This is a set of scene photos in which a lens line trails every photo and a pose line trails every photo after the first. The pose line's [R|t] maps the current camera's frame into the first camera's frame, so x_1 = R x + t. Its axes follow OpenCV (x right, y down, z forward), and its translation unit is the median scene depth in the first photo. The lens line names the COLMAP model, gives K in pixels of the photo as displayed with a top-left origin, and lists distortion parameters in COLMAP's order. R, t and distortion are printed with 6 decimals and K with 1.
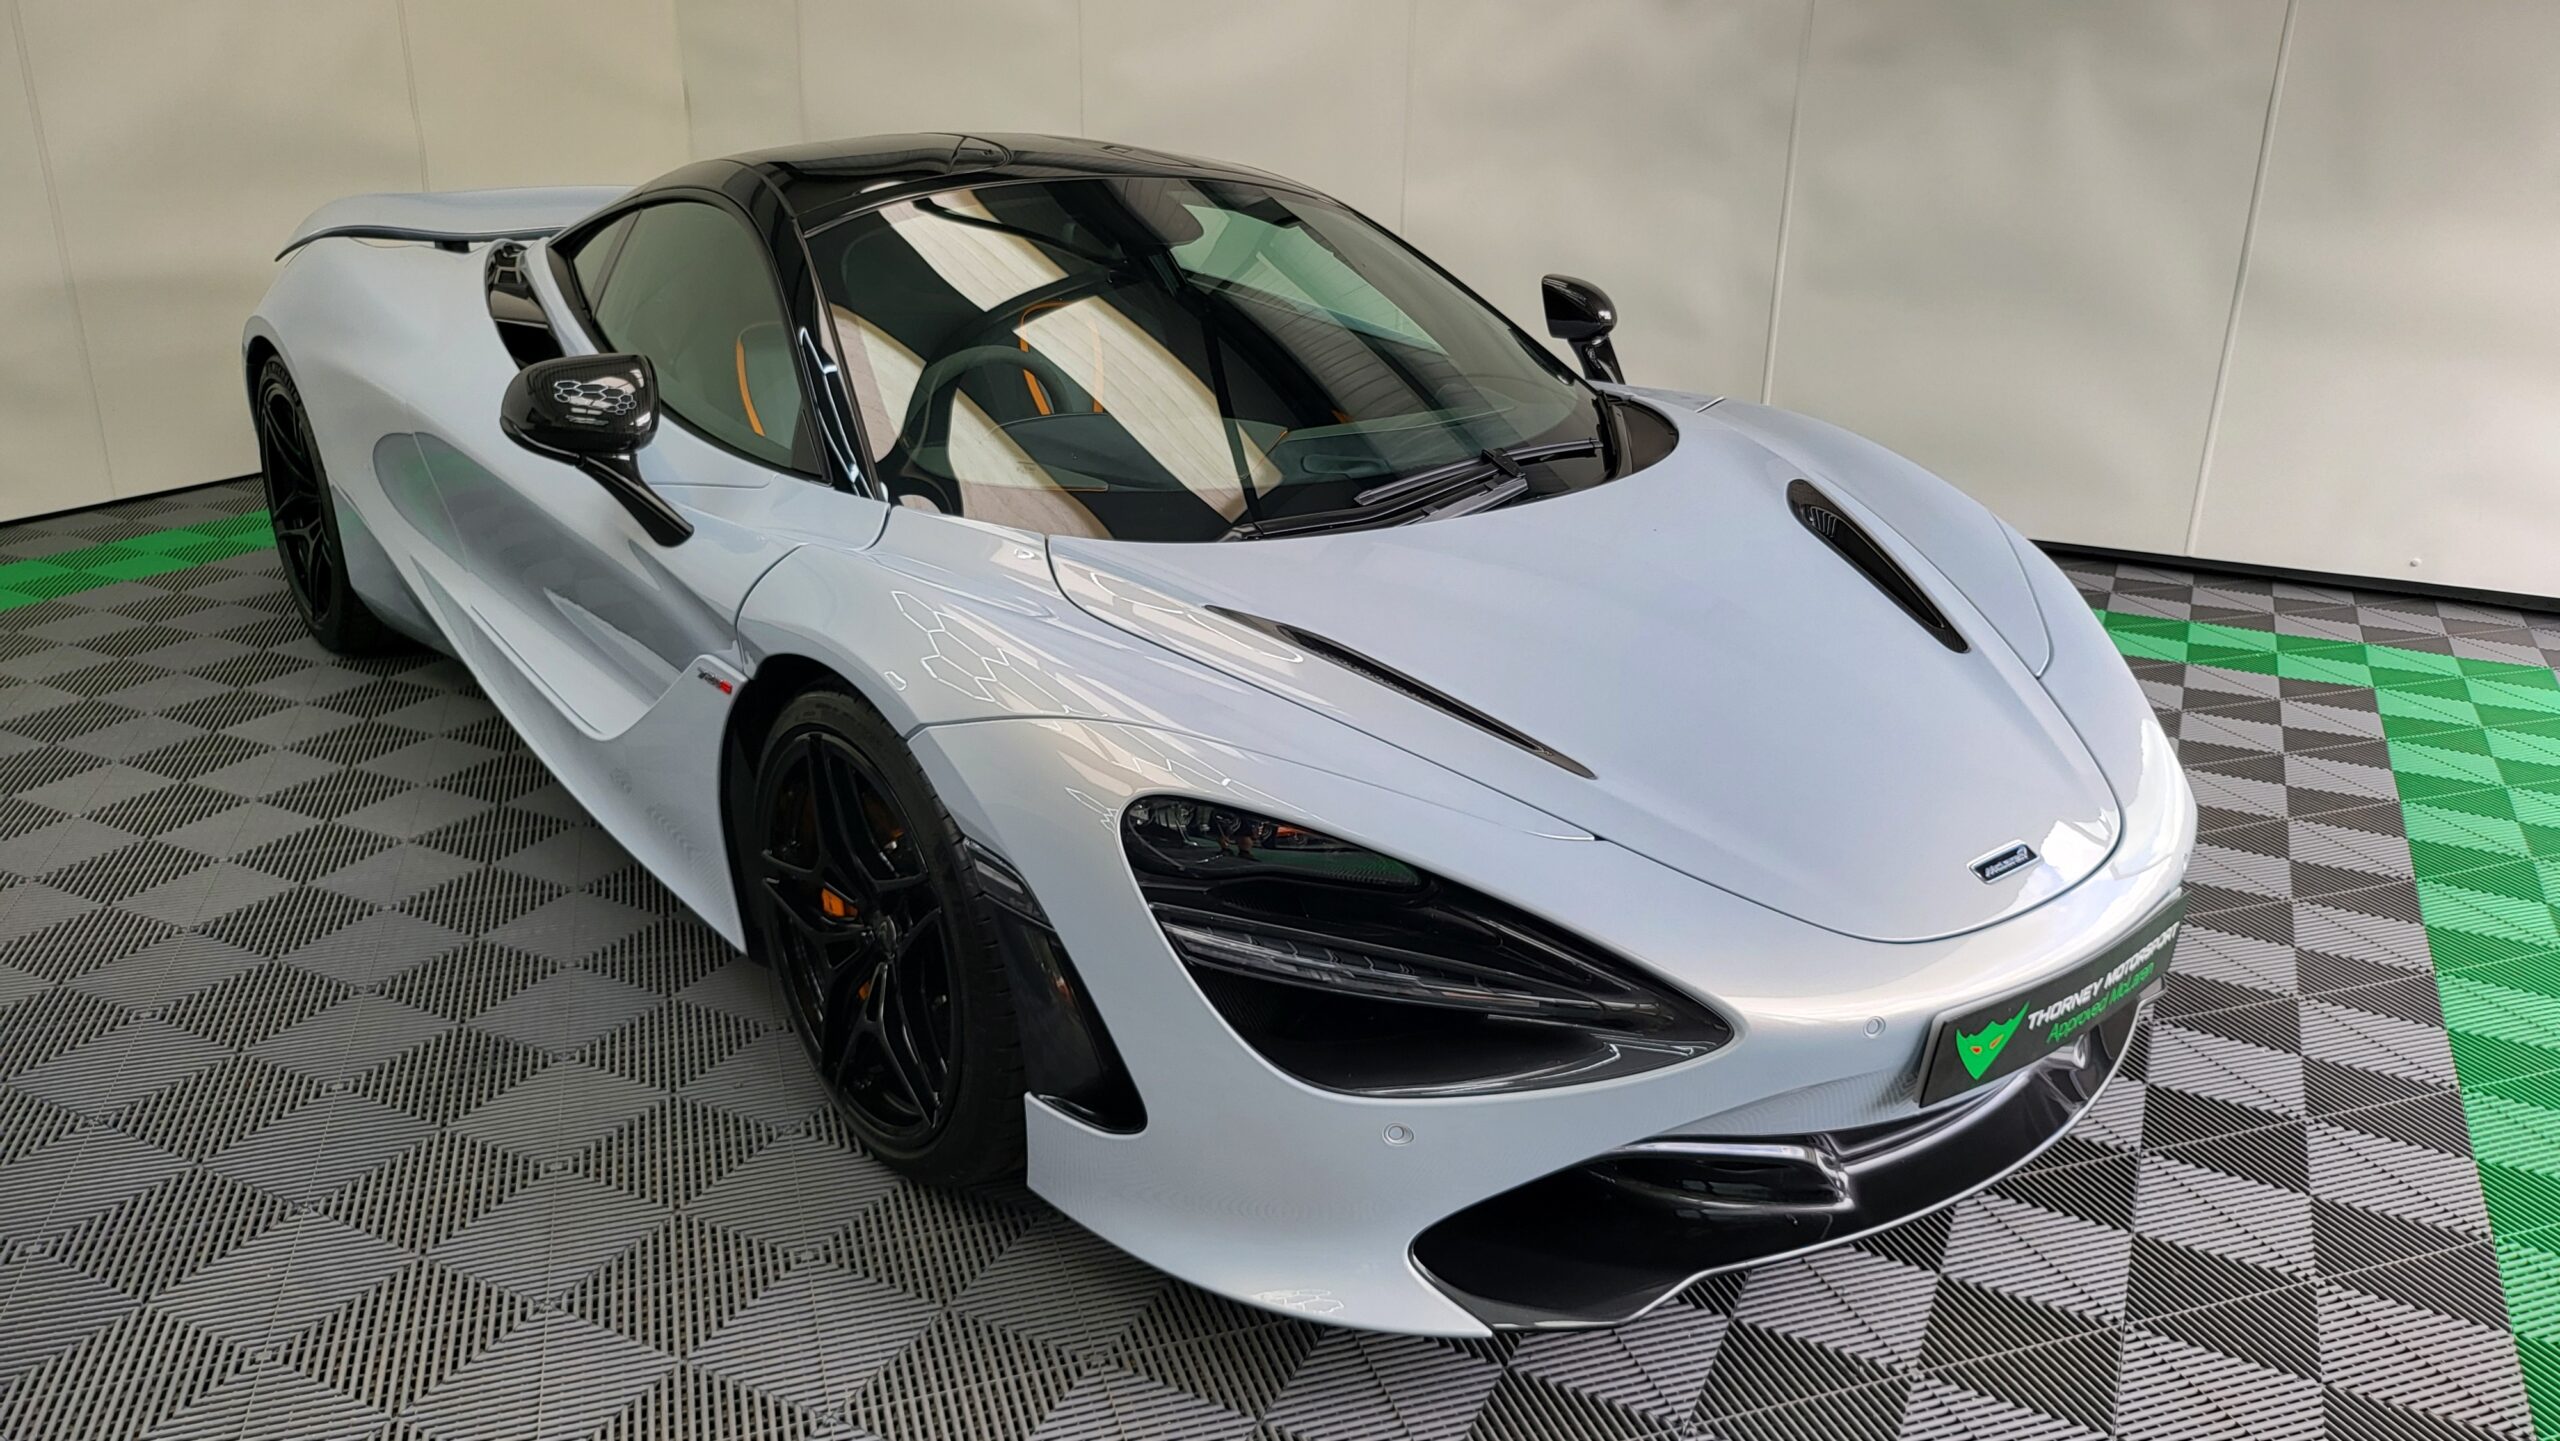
lens RADIAL K [[1812.9, 0, 1286.5], [0, 1812.9, 722.7], [0, 0, 1]] dist [0.039263, -0.048179]
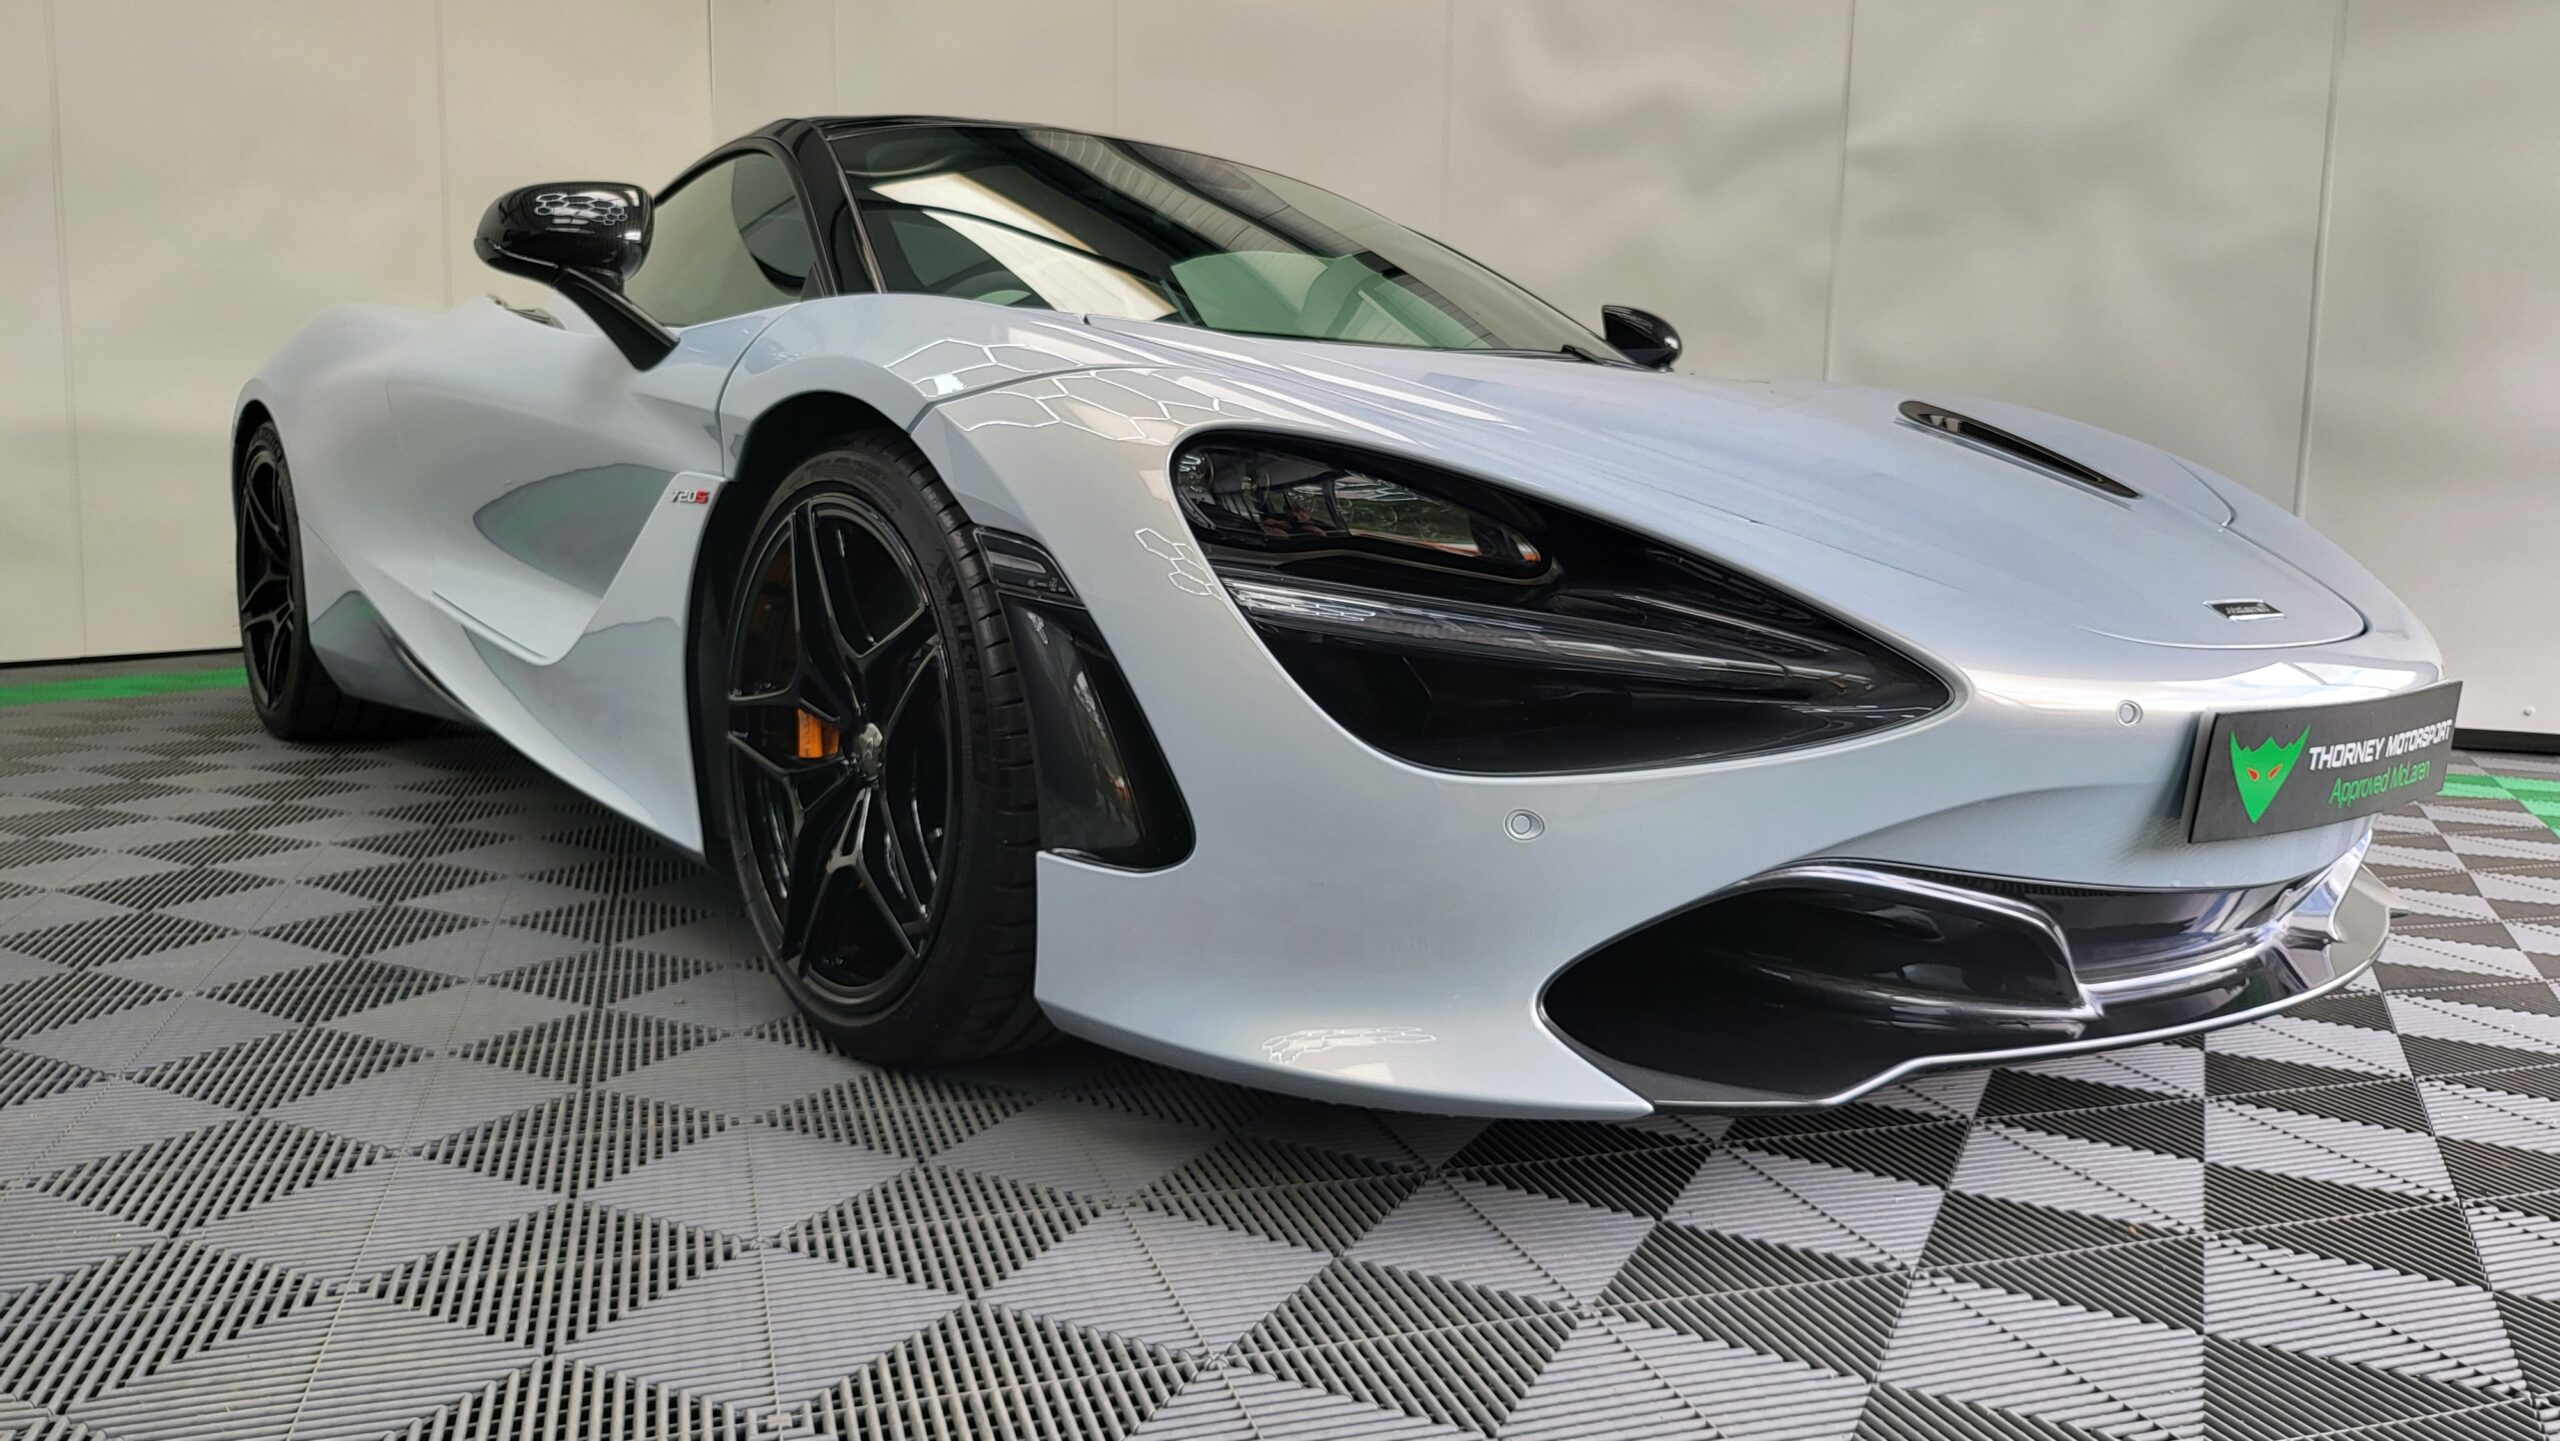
lens RADIAL K [[1812.9, 0, 1289.6], [0, 1812.9, 721.5], [0, 0, 1]] dist [0.039263, -0.048179]
pose [[0.999971, 0.007292, -0.002020, -0.032254], [-0.007558, 0.975413, -0.220257, 0.309736], [0.000365, 0.220266, 0.975440, 0.211867]]
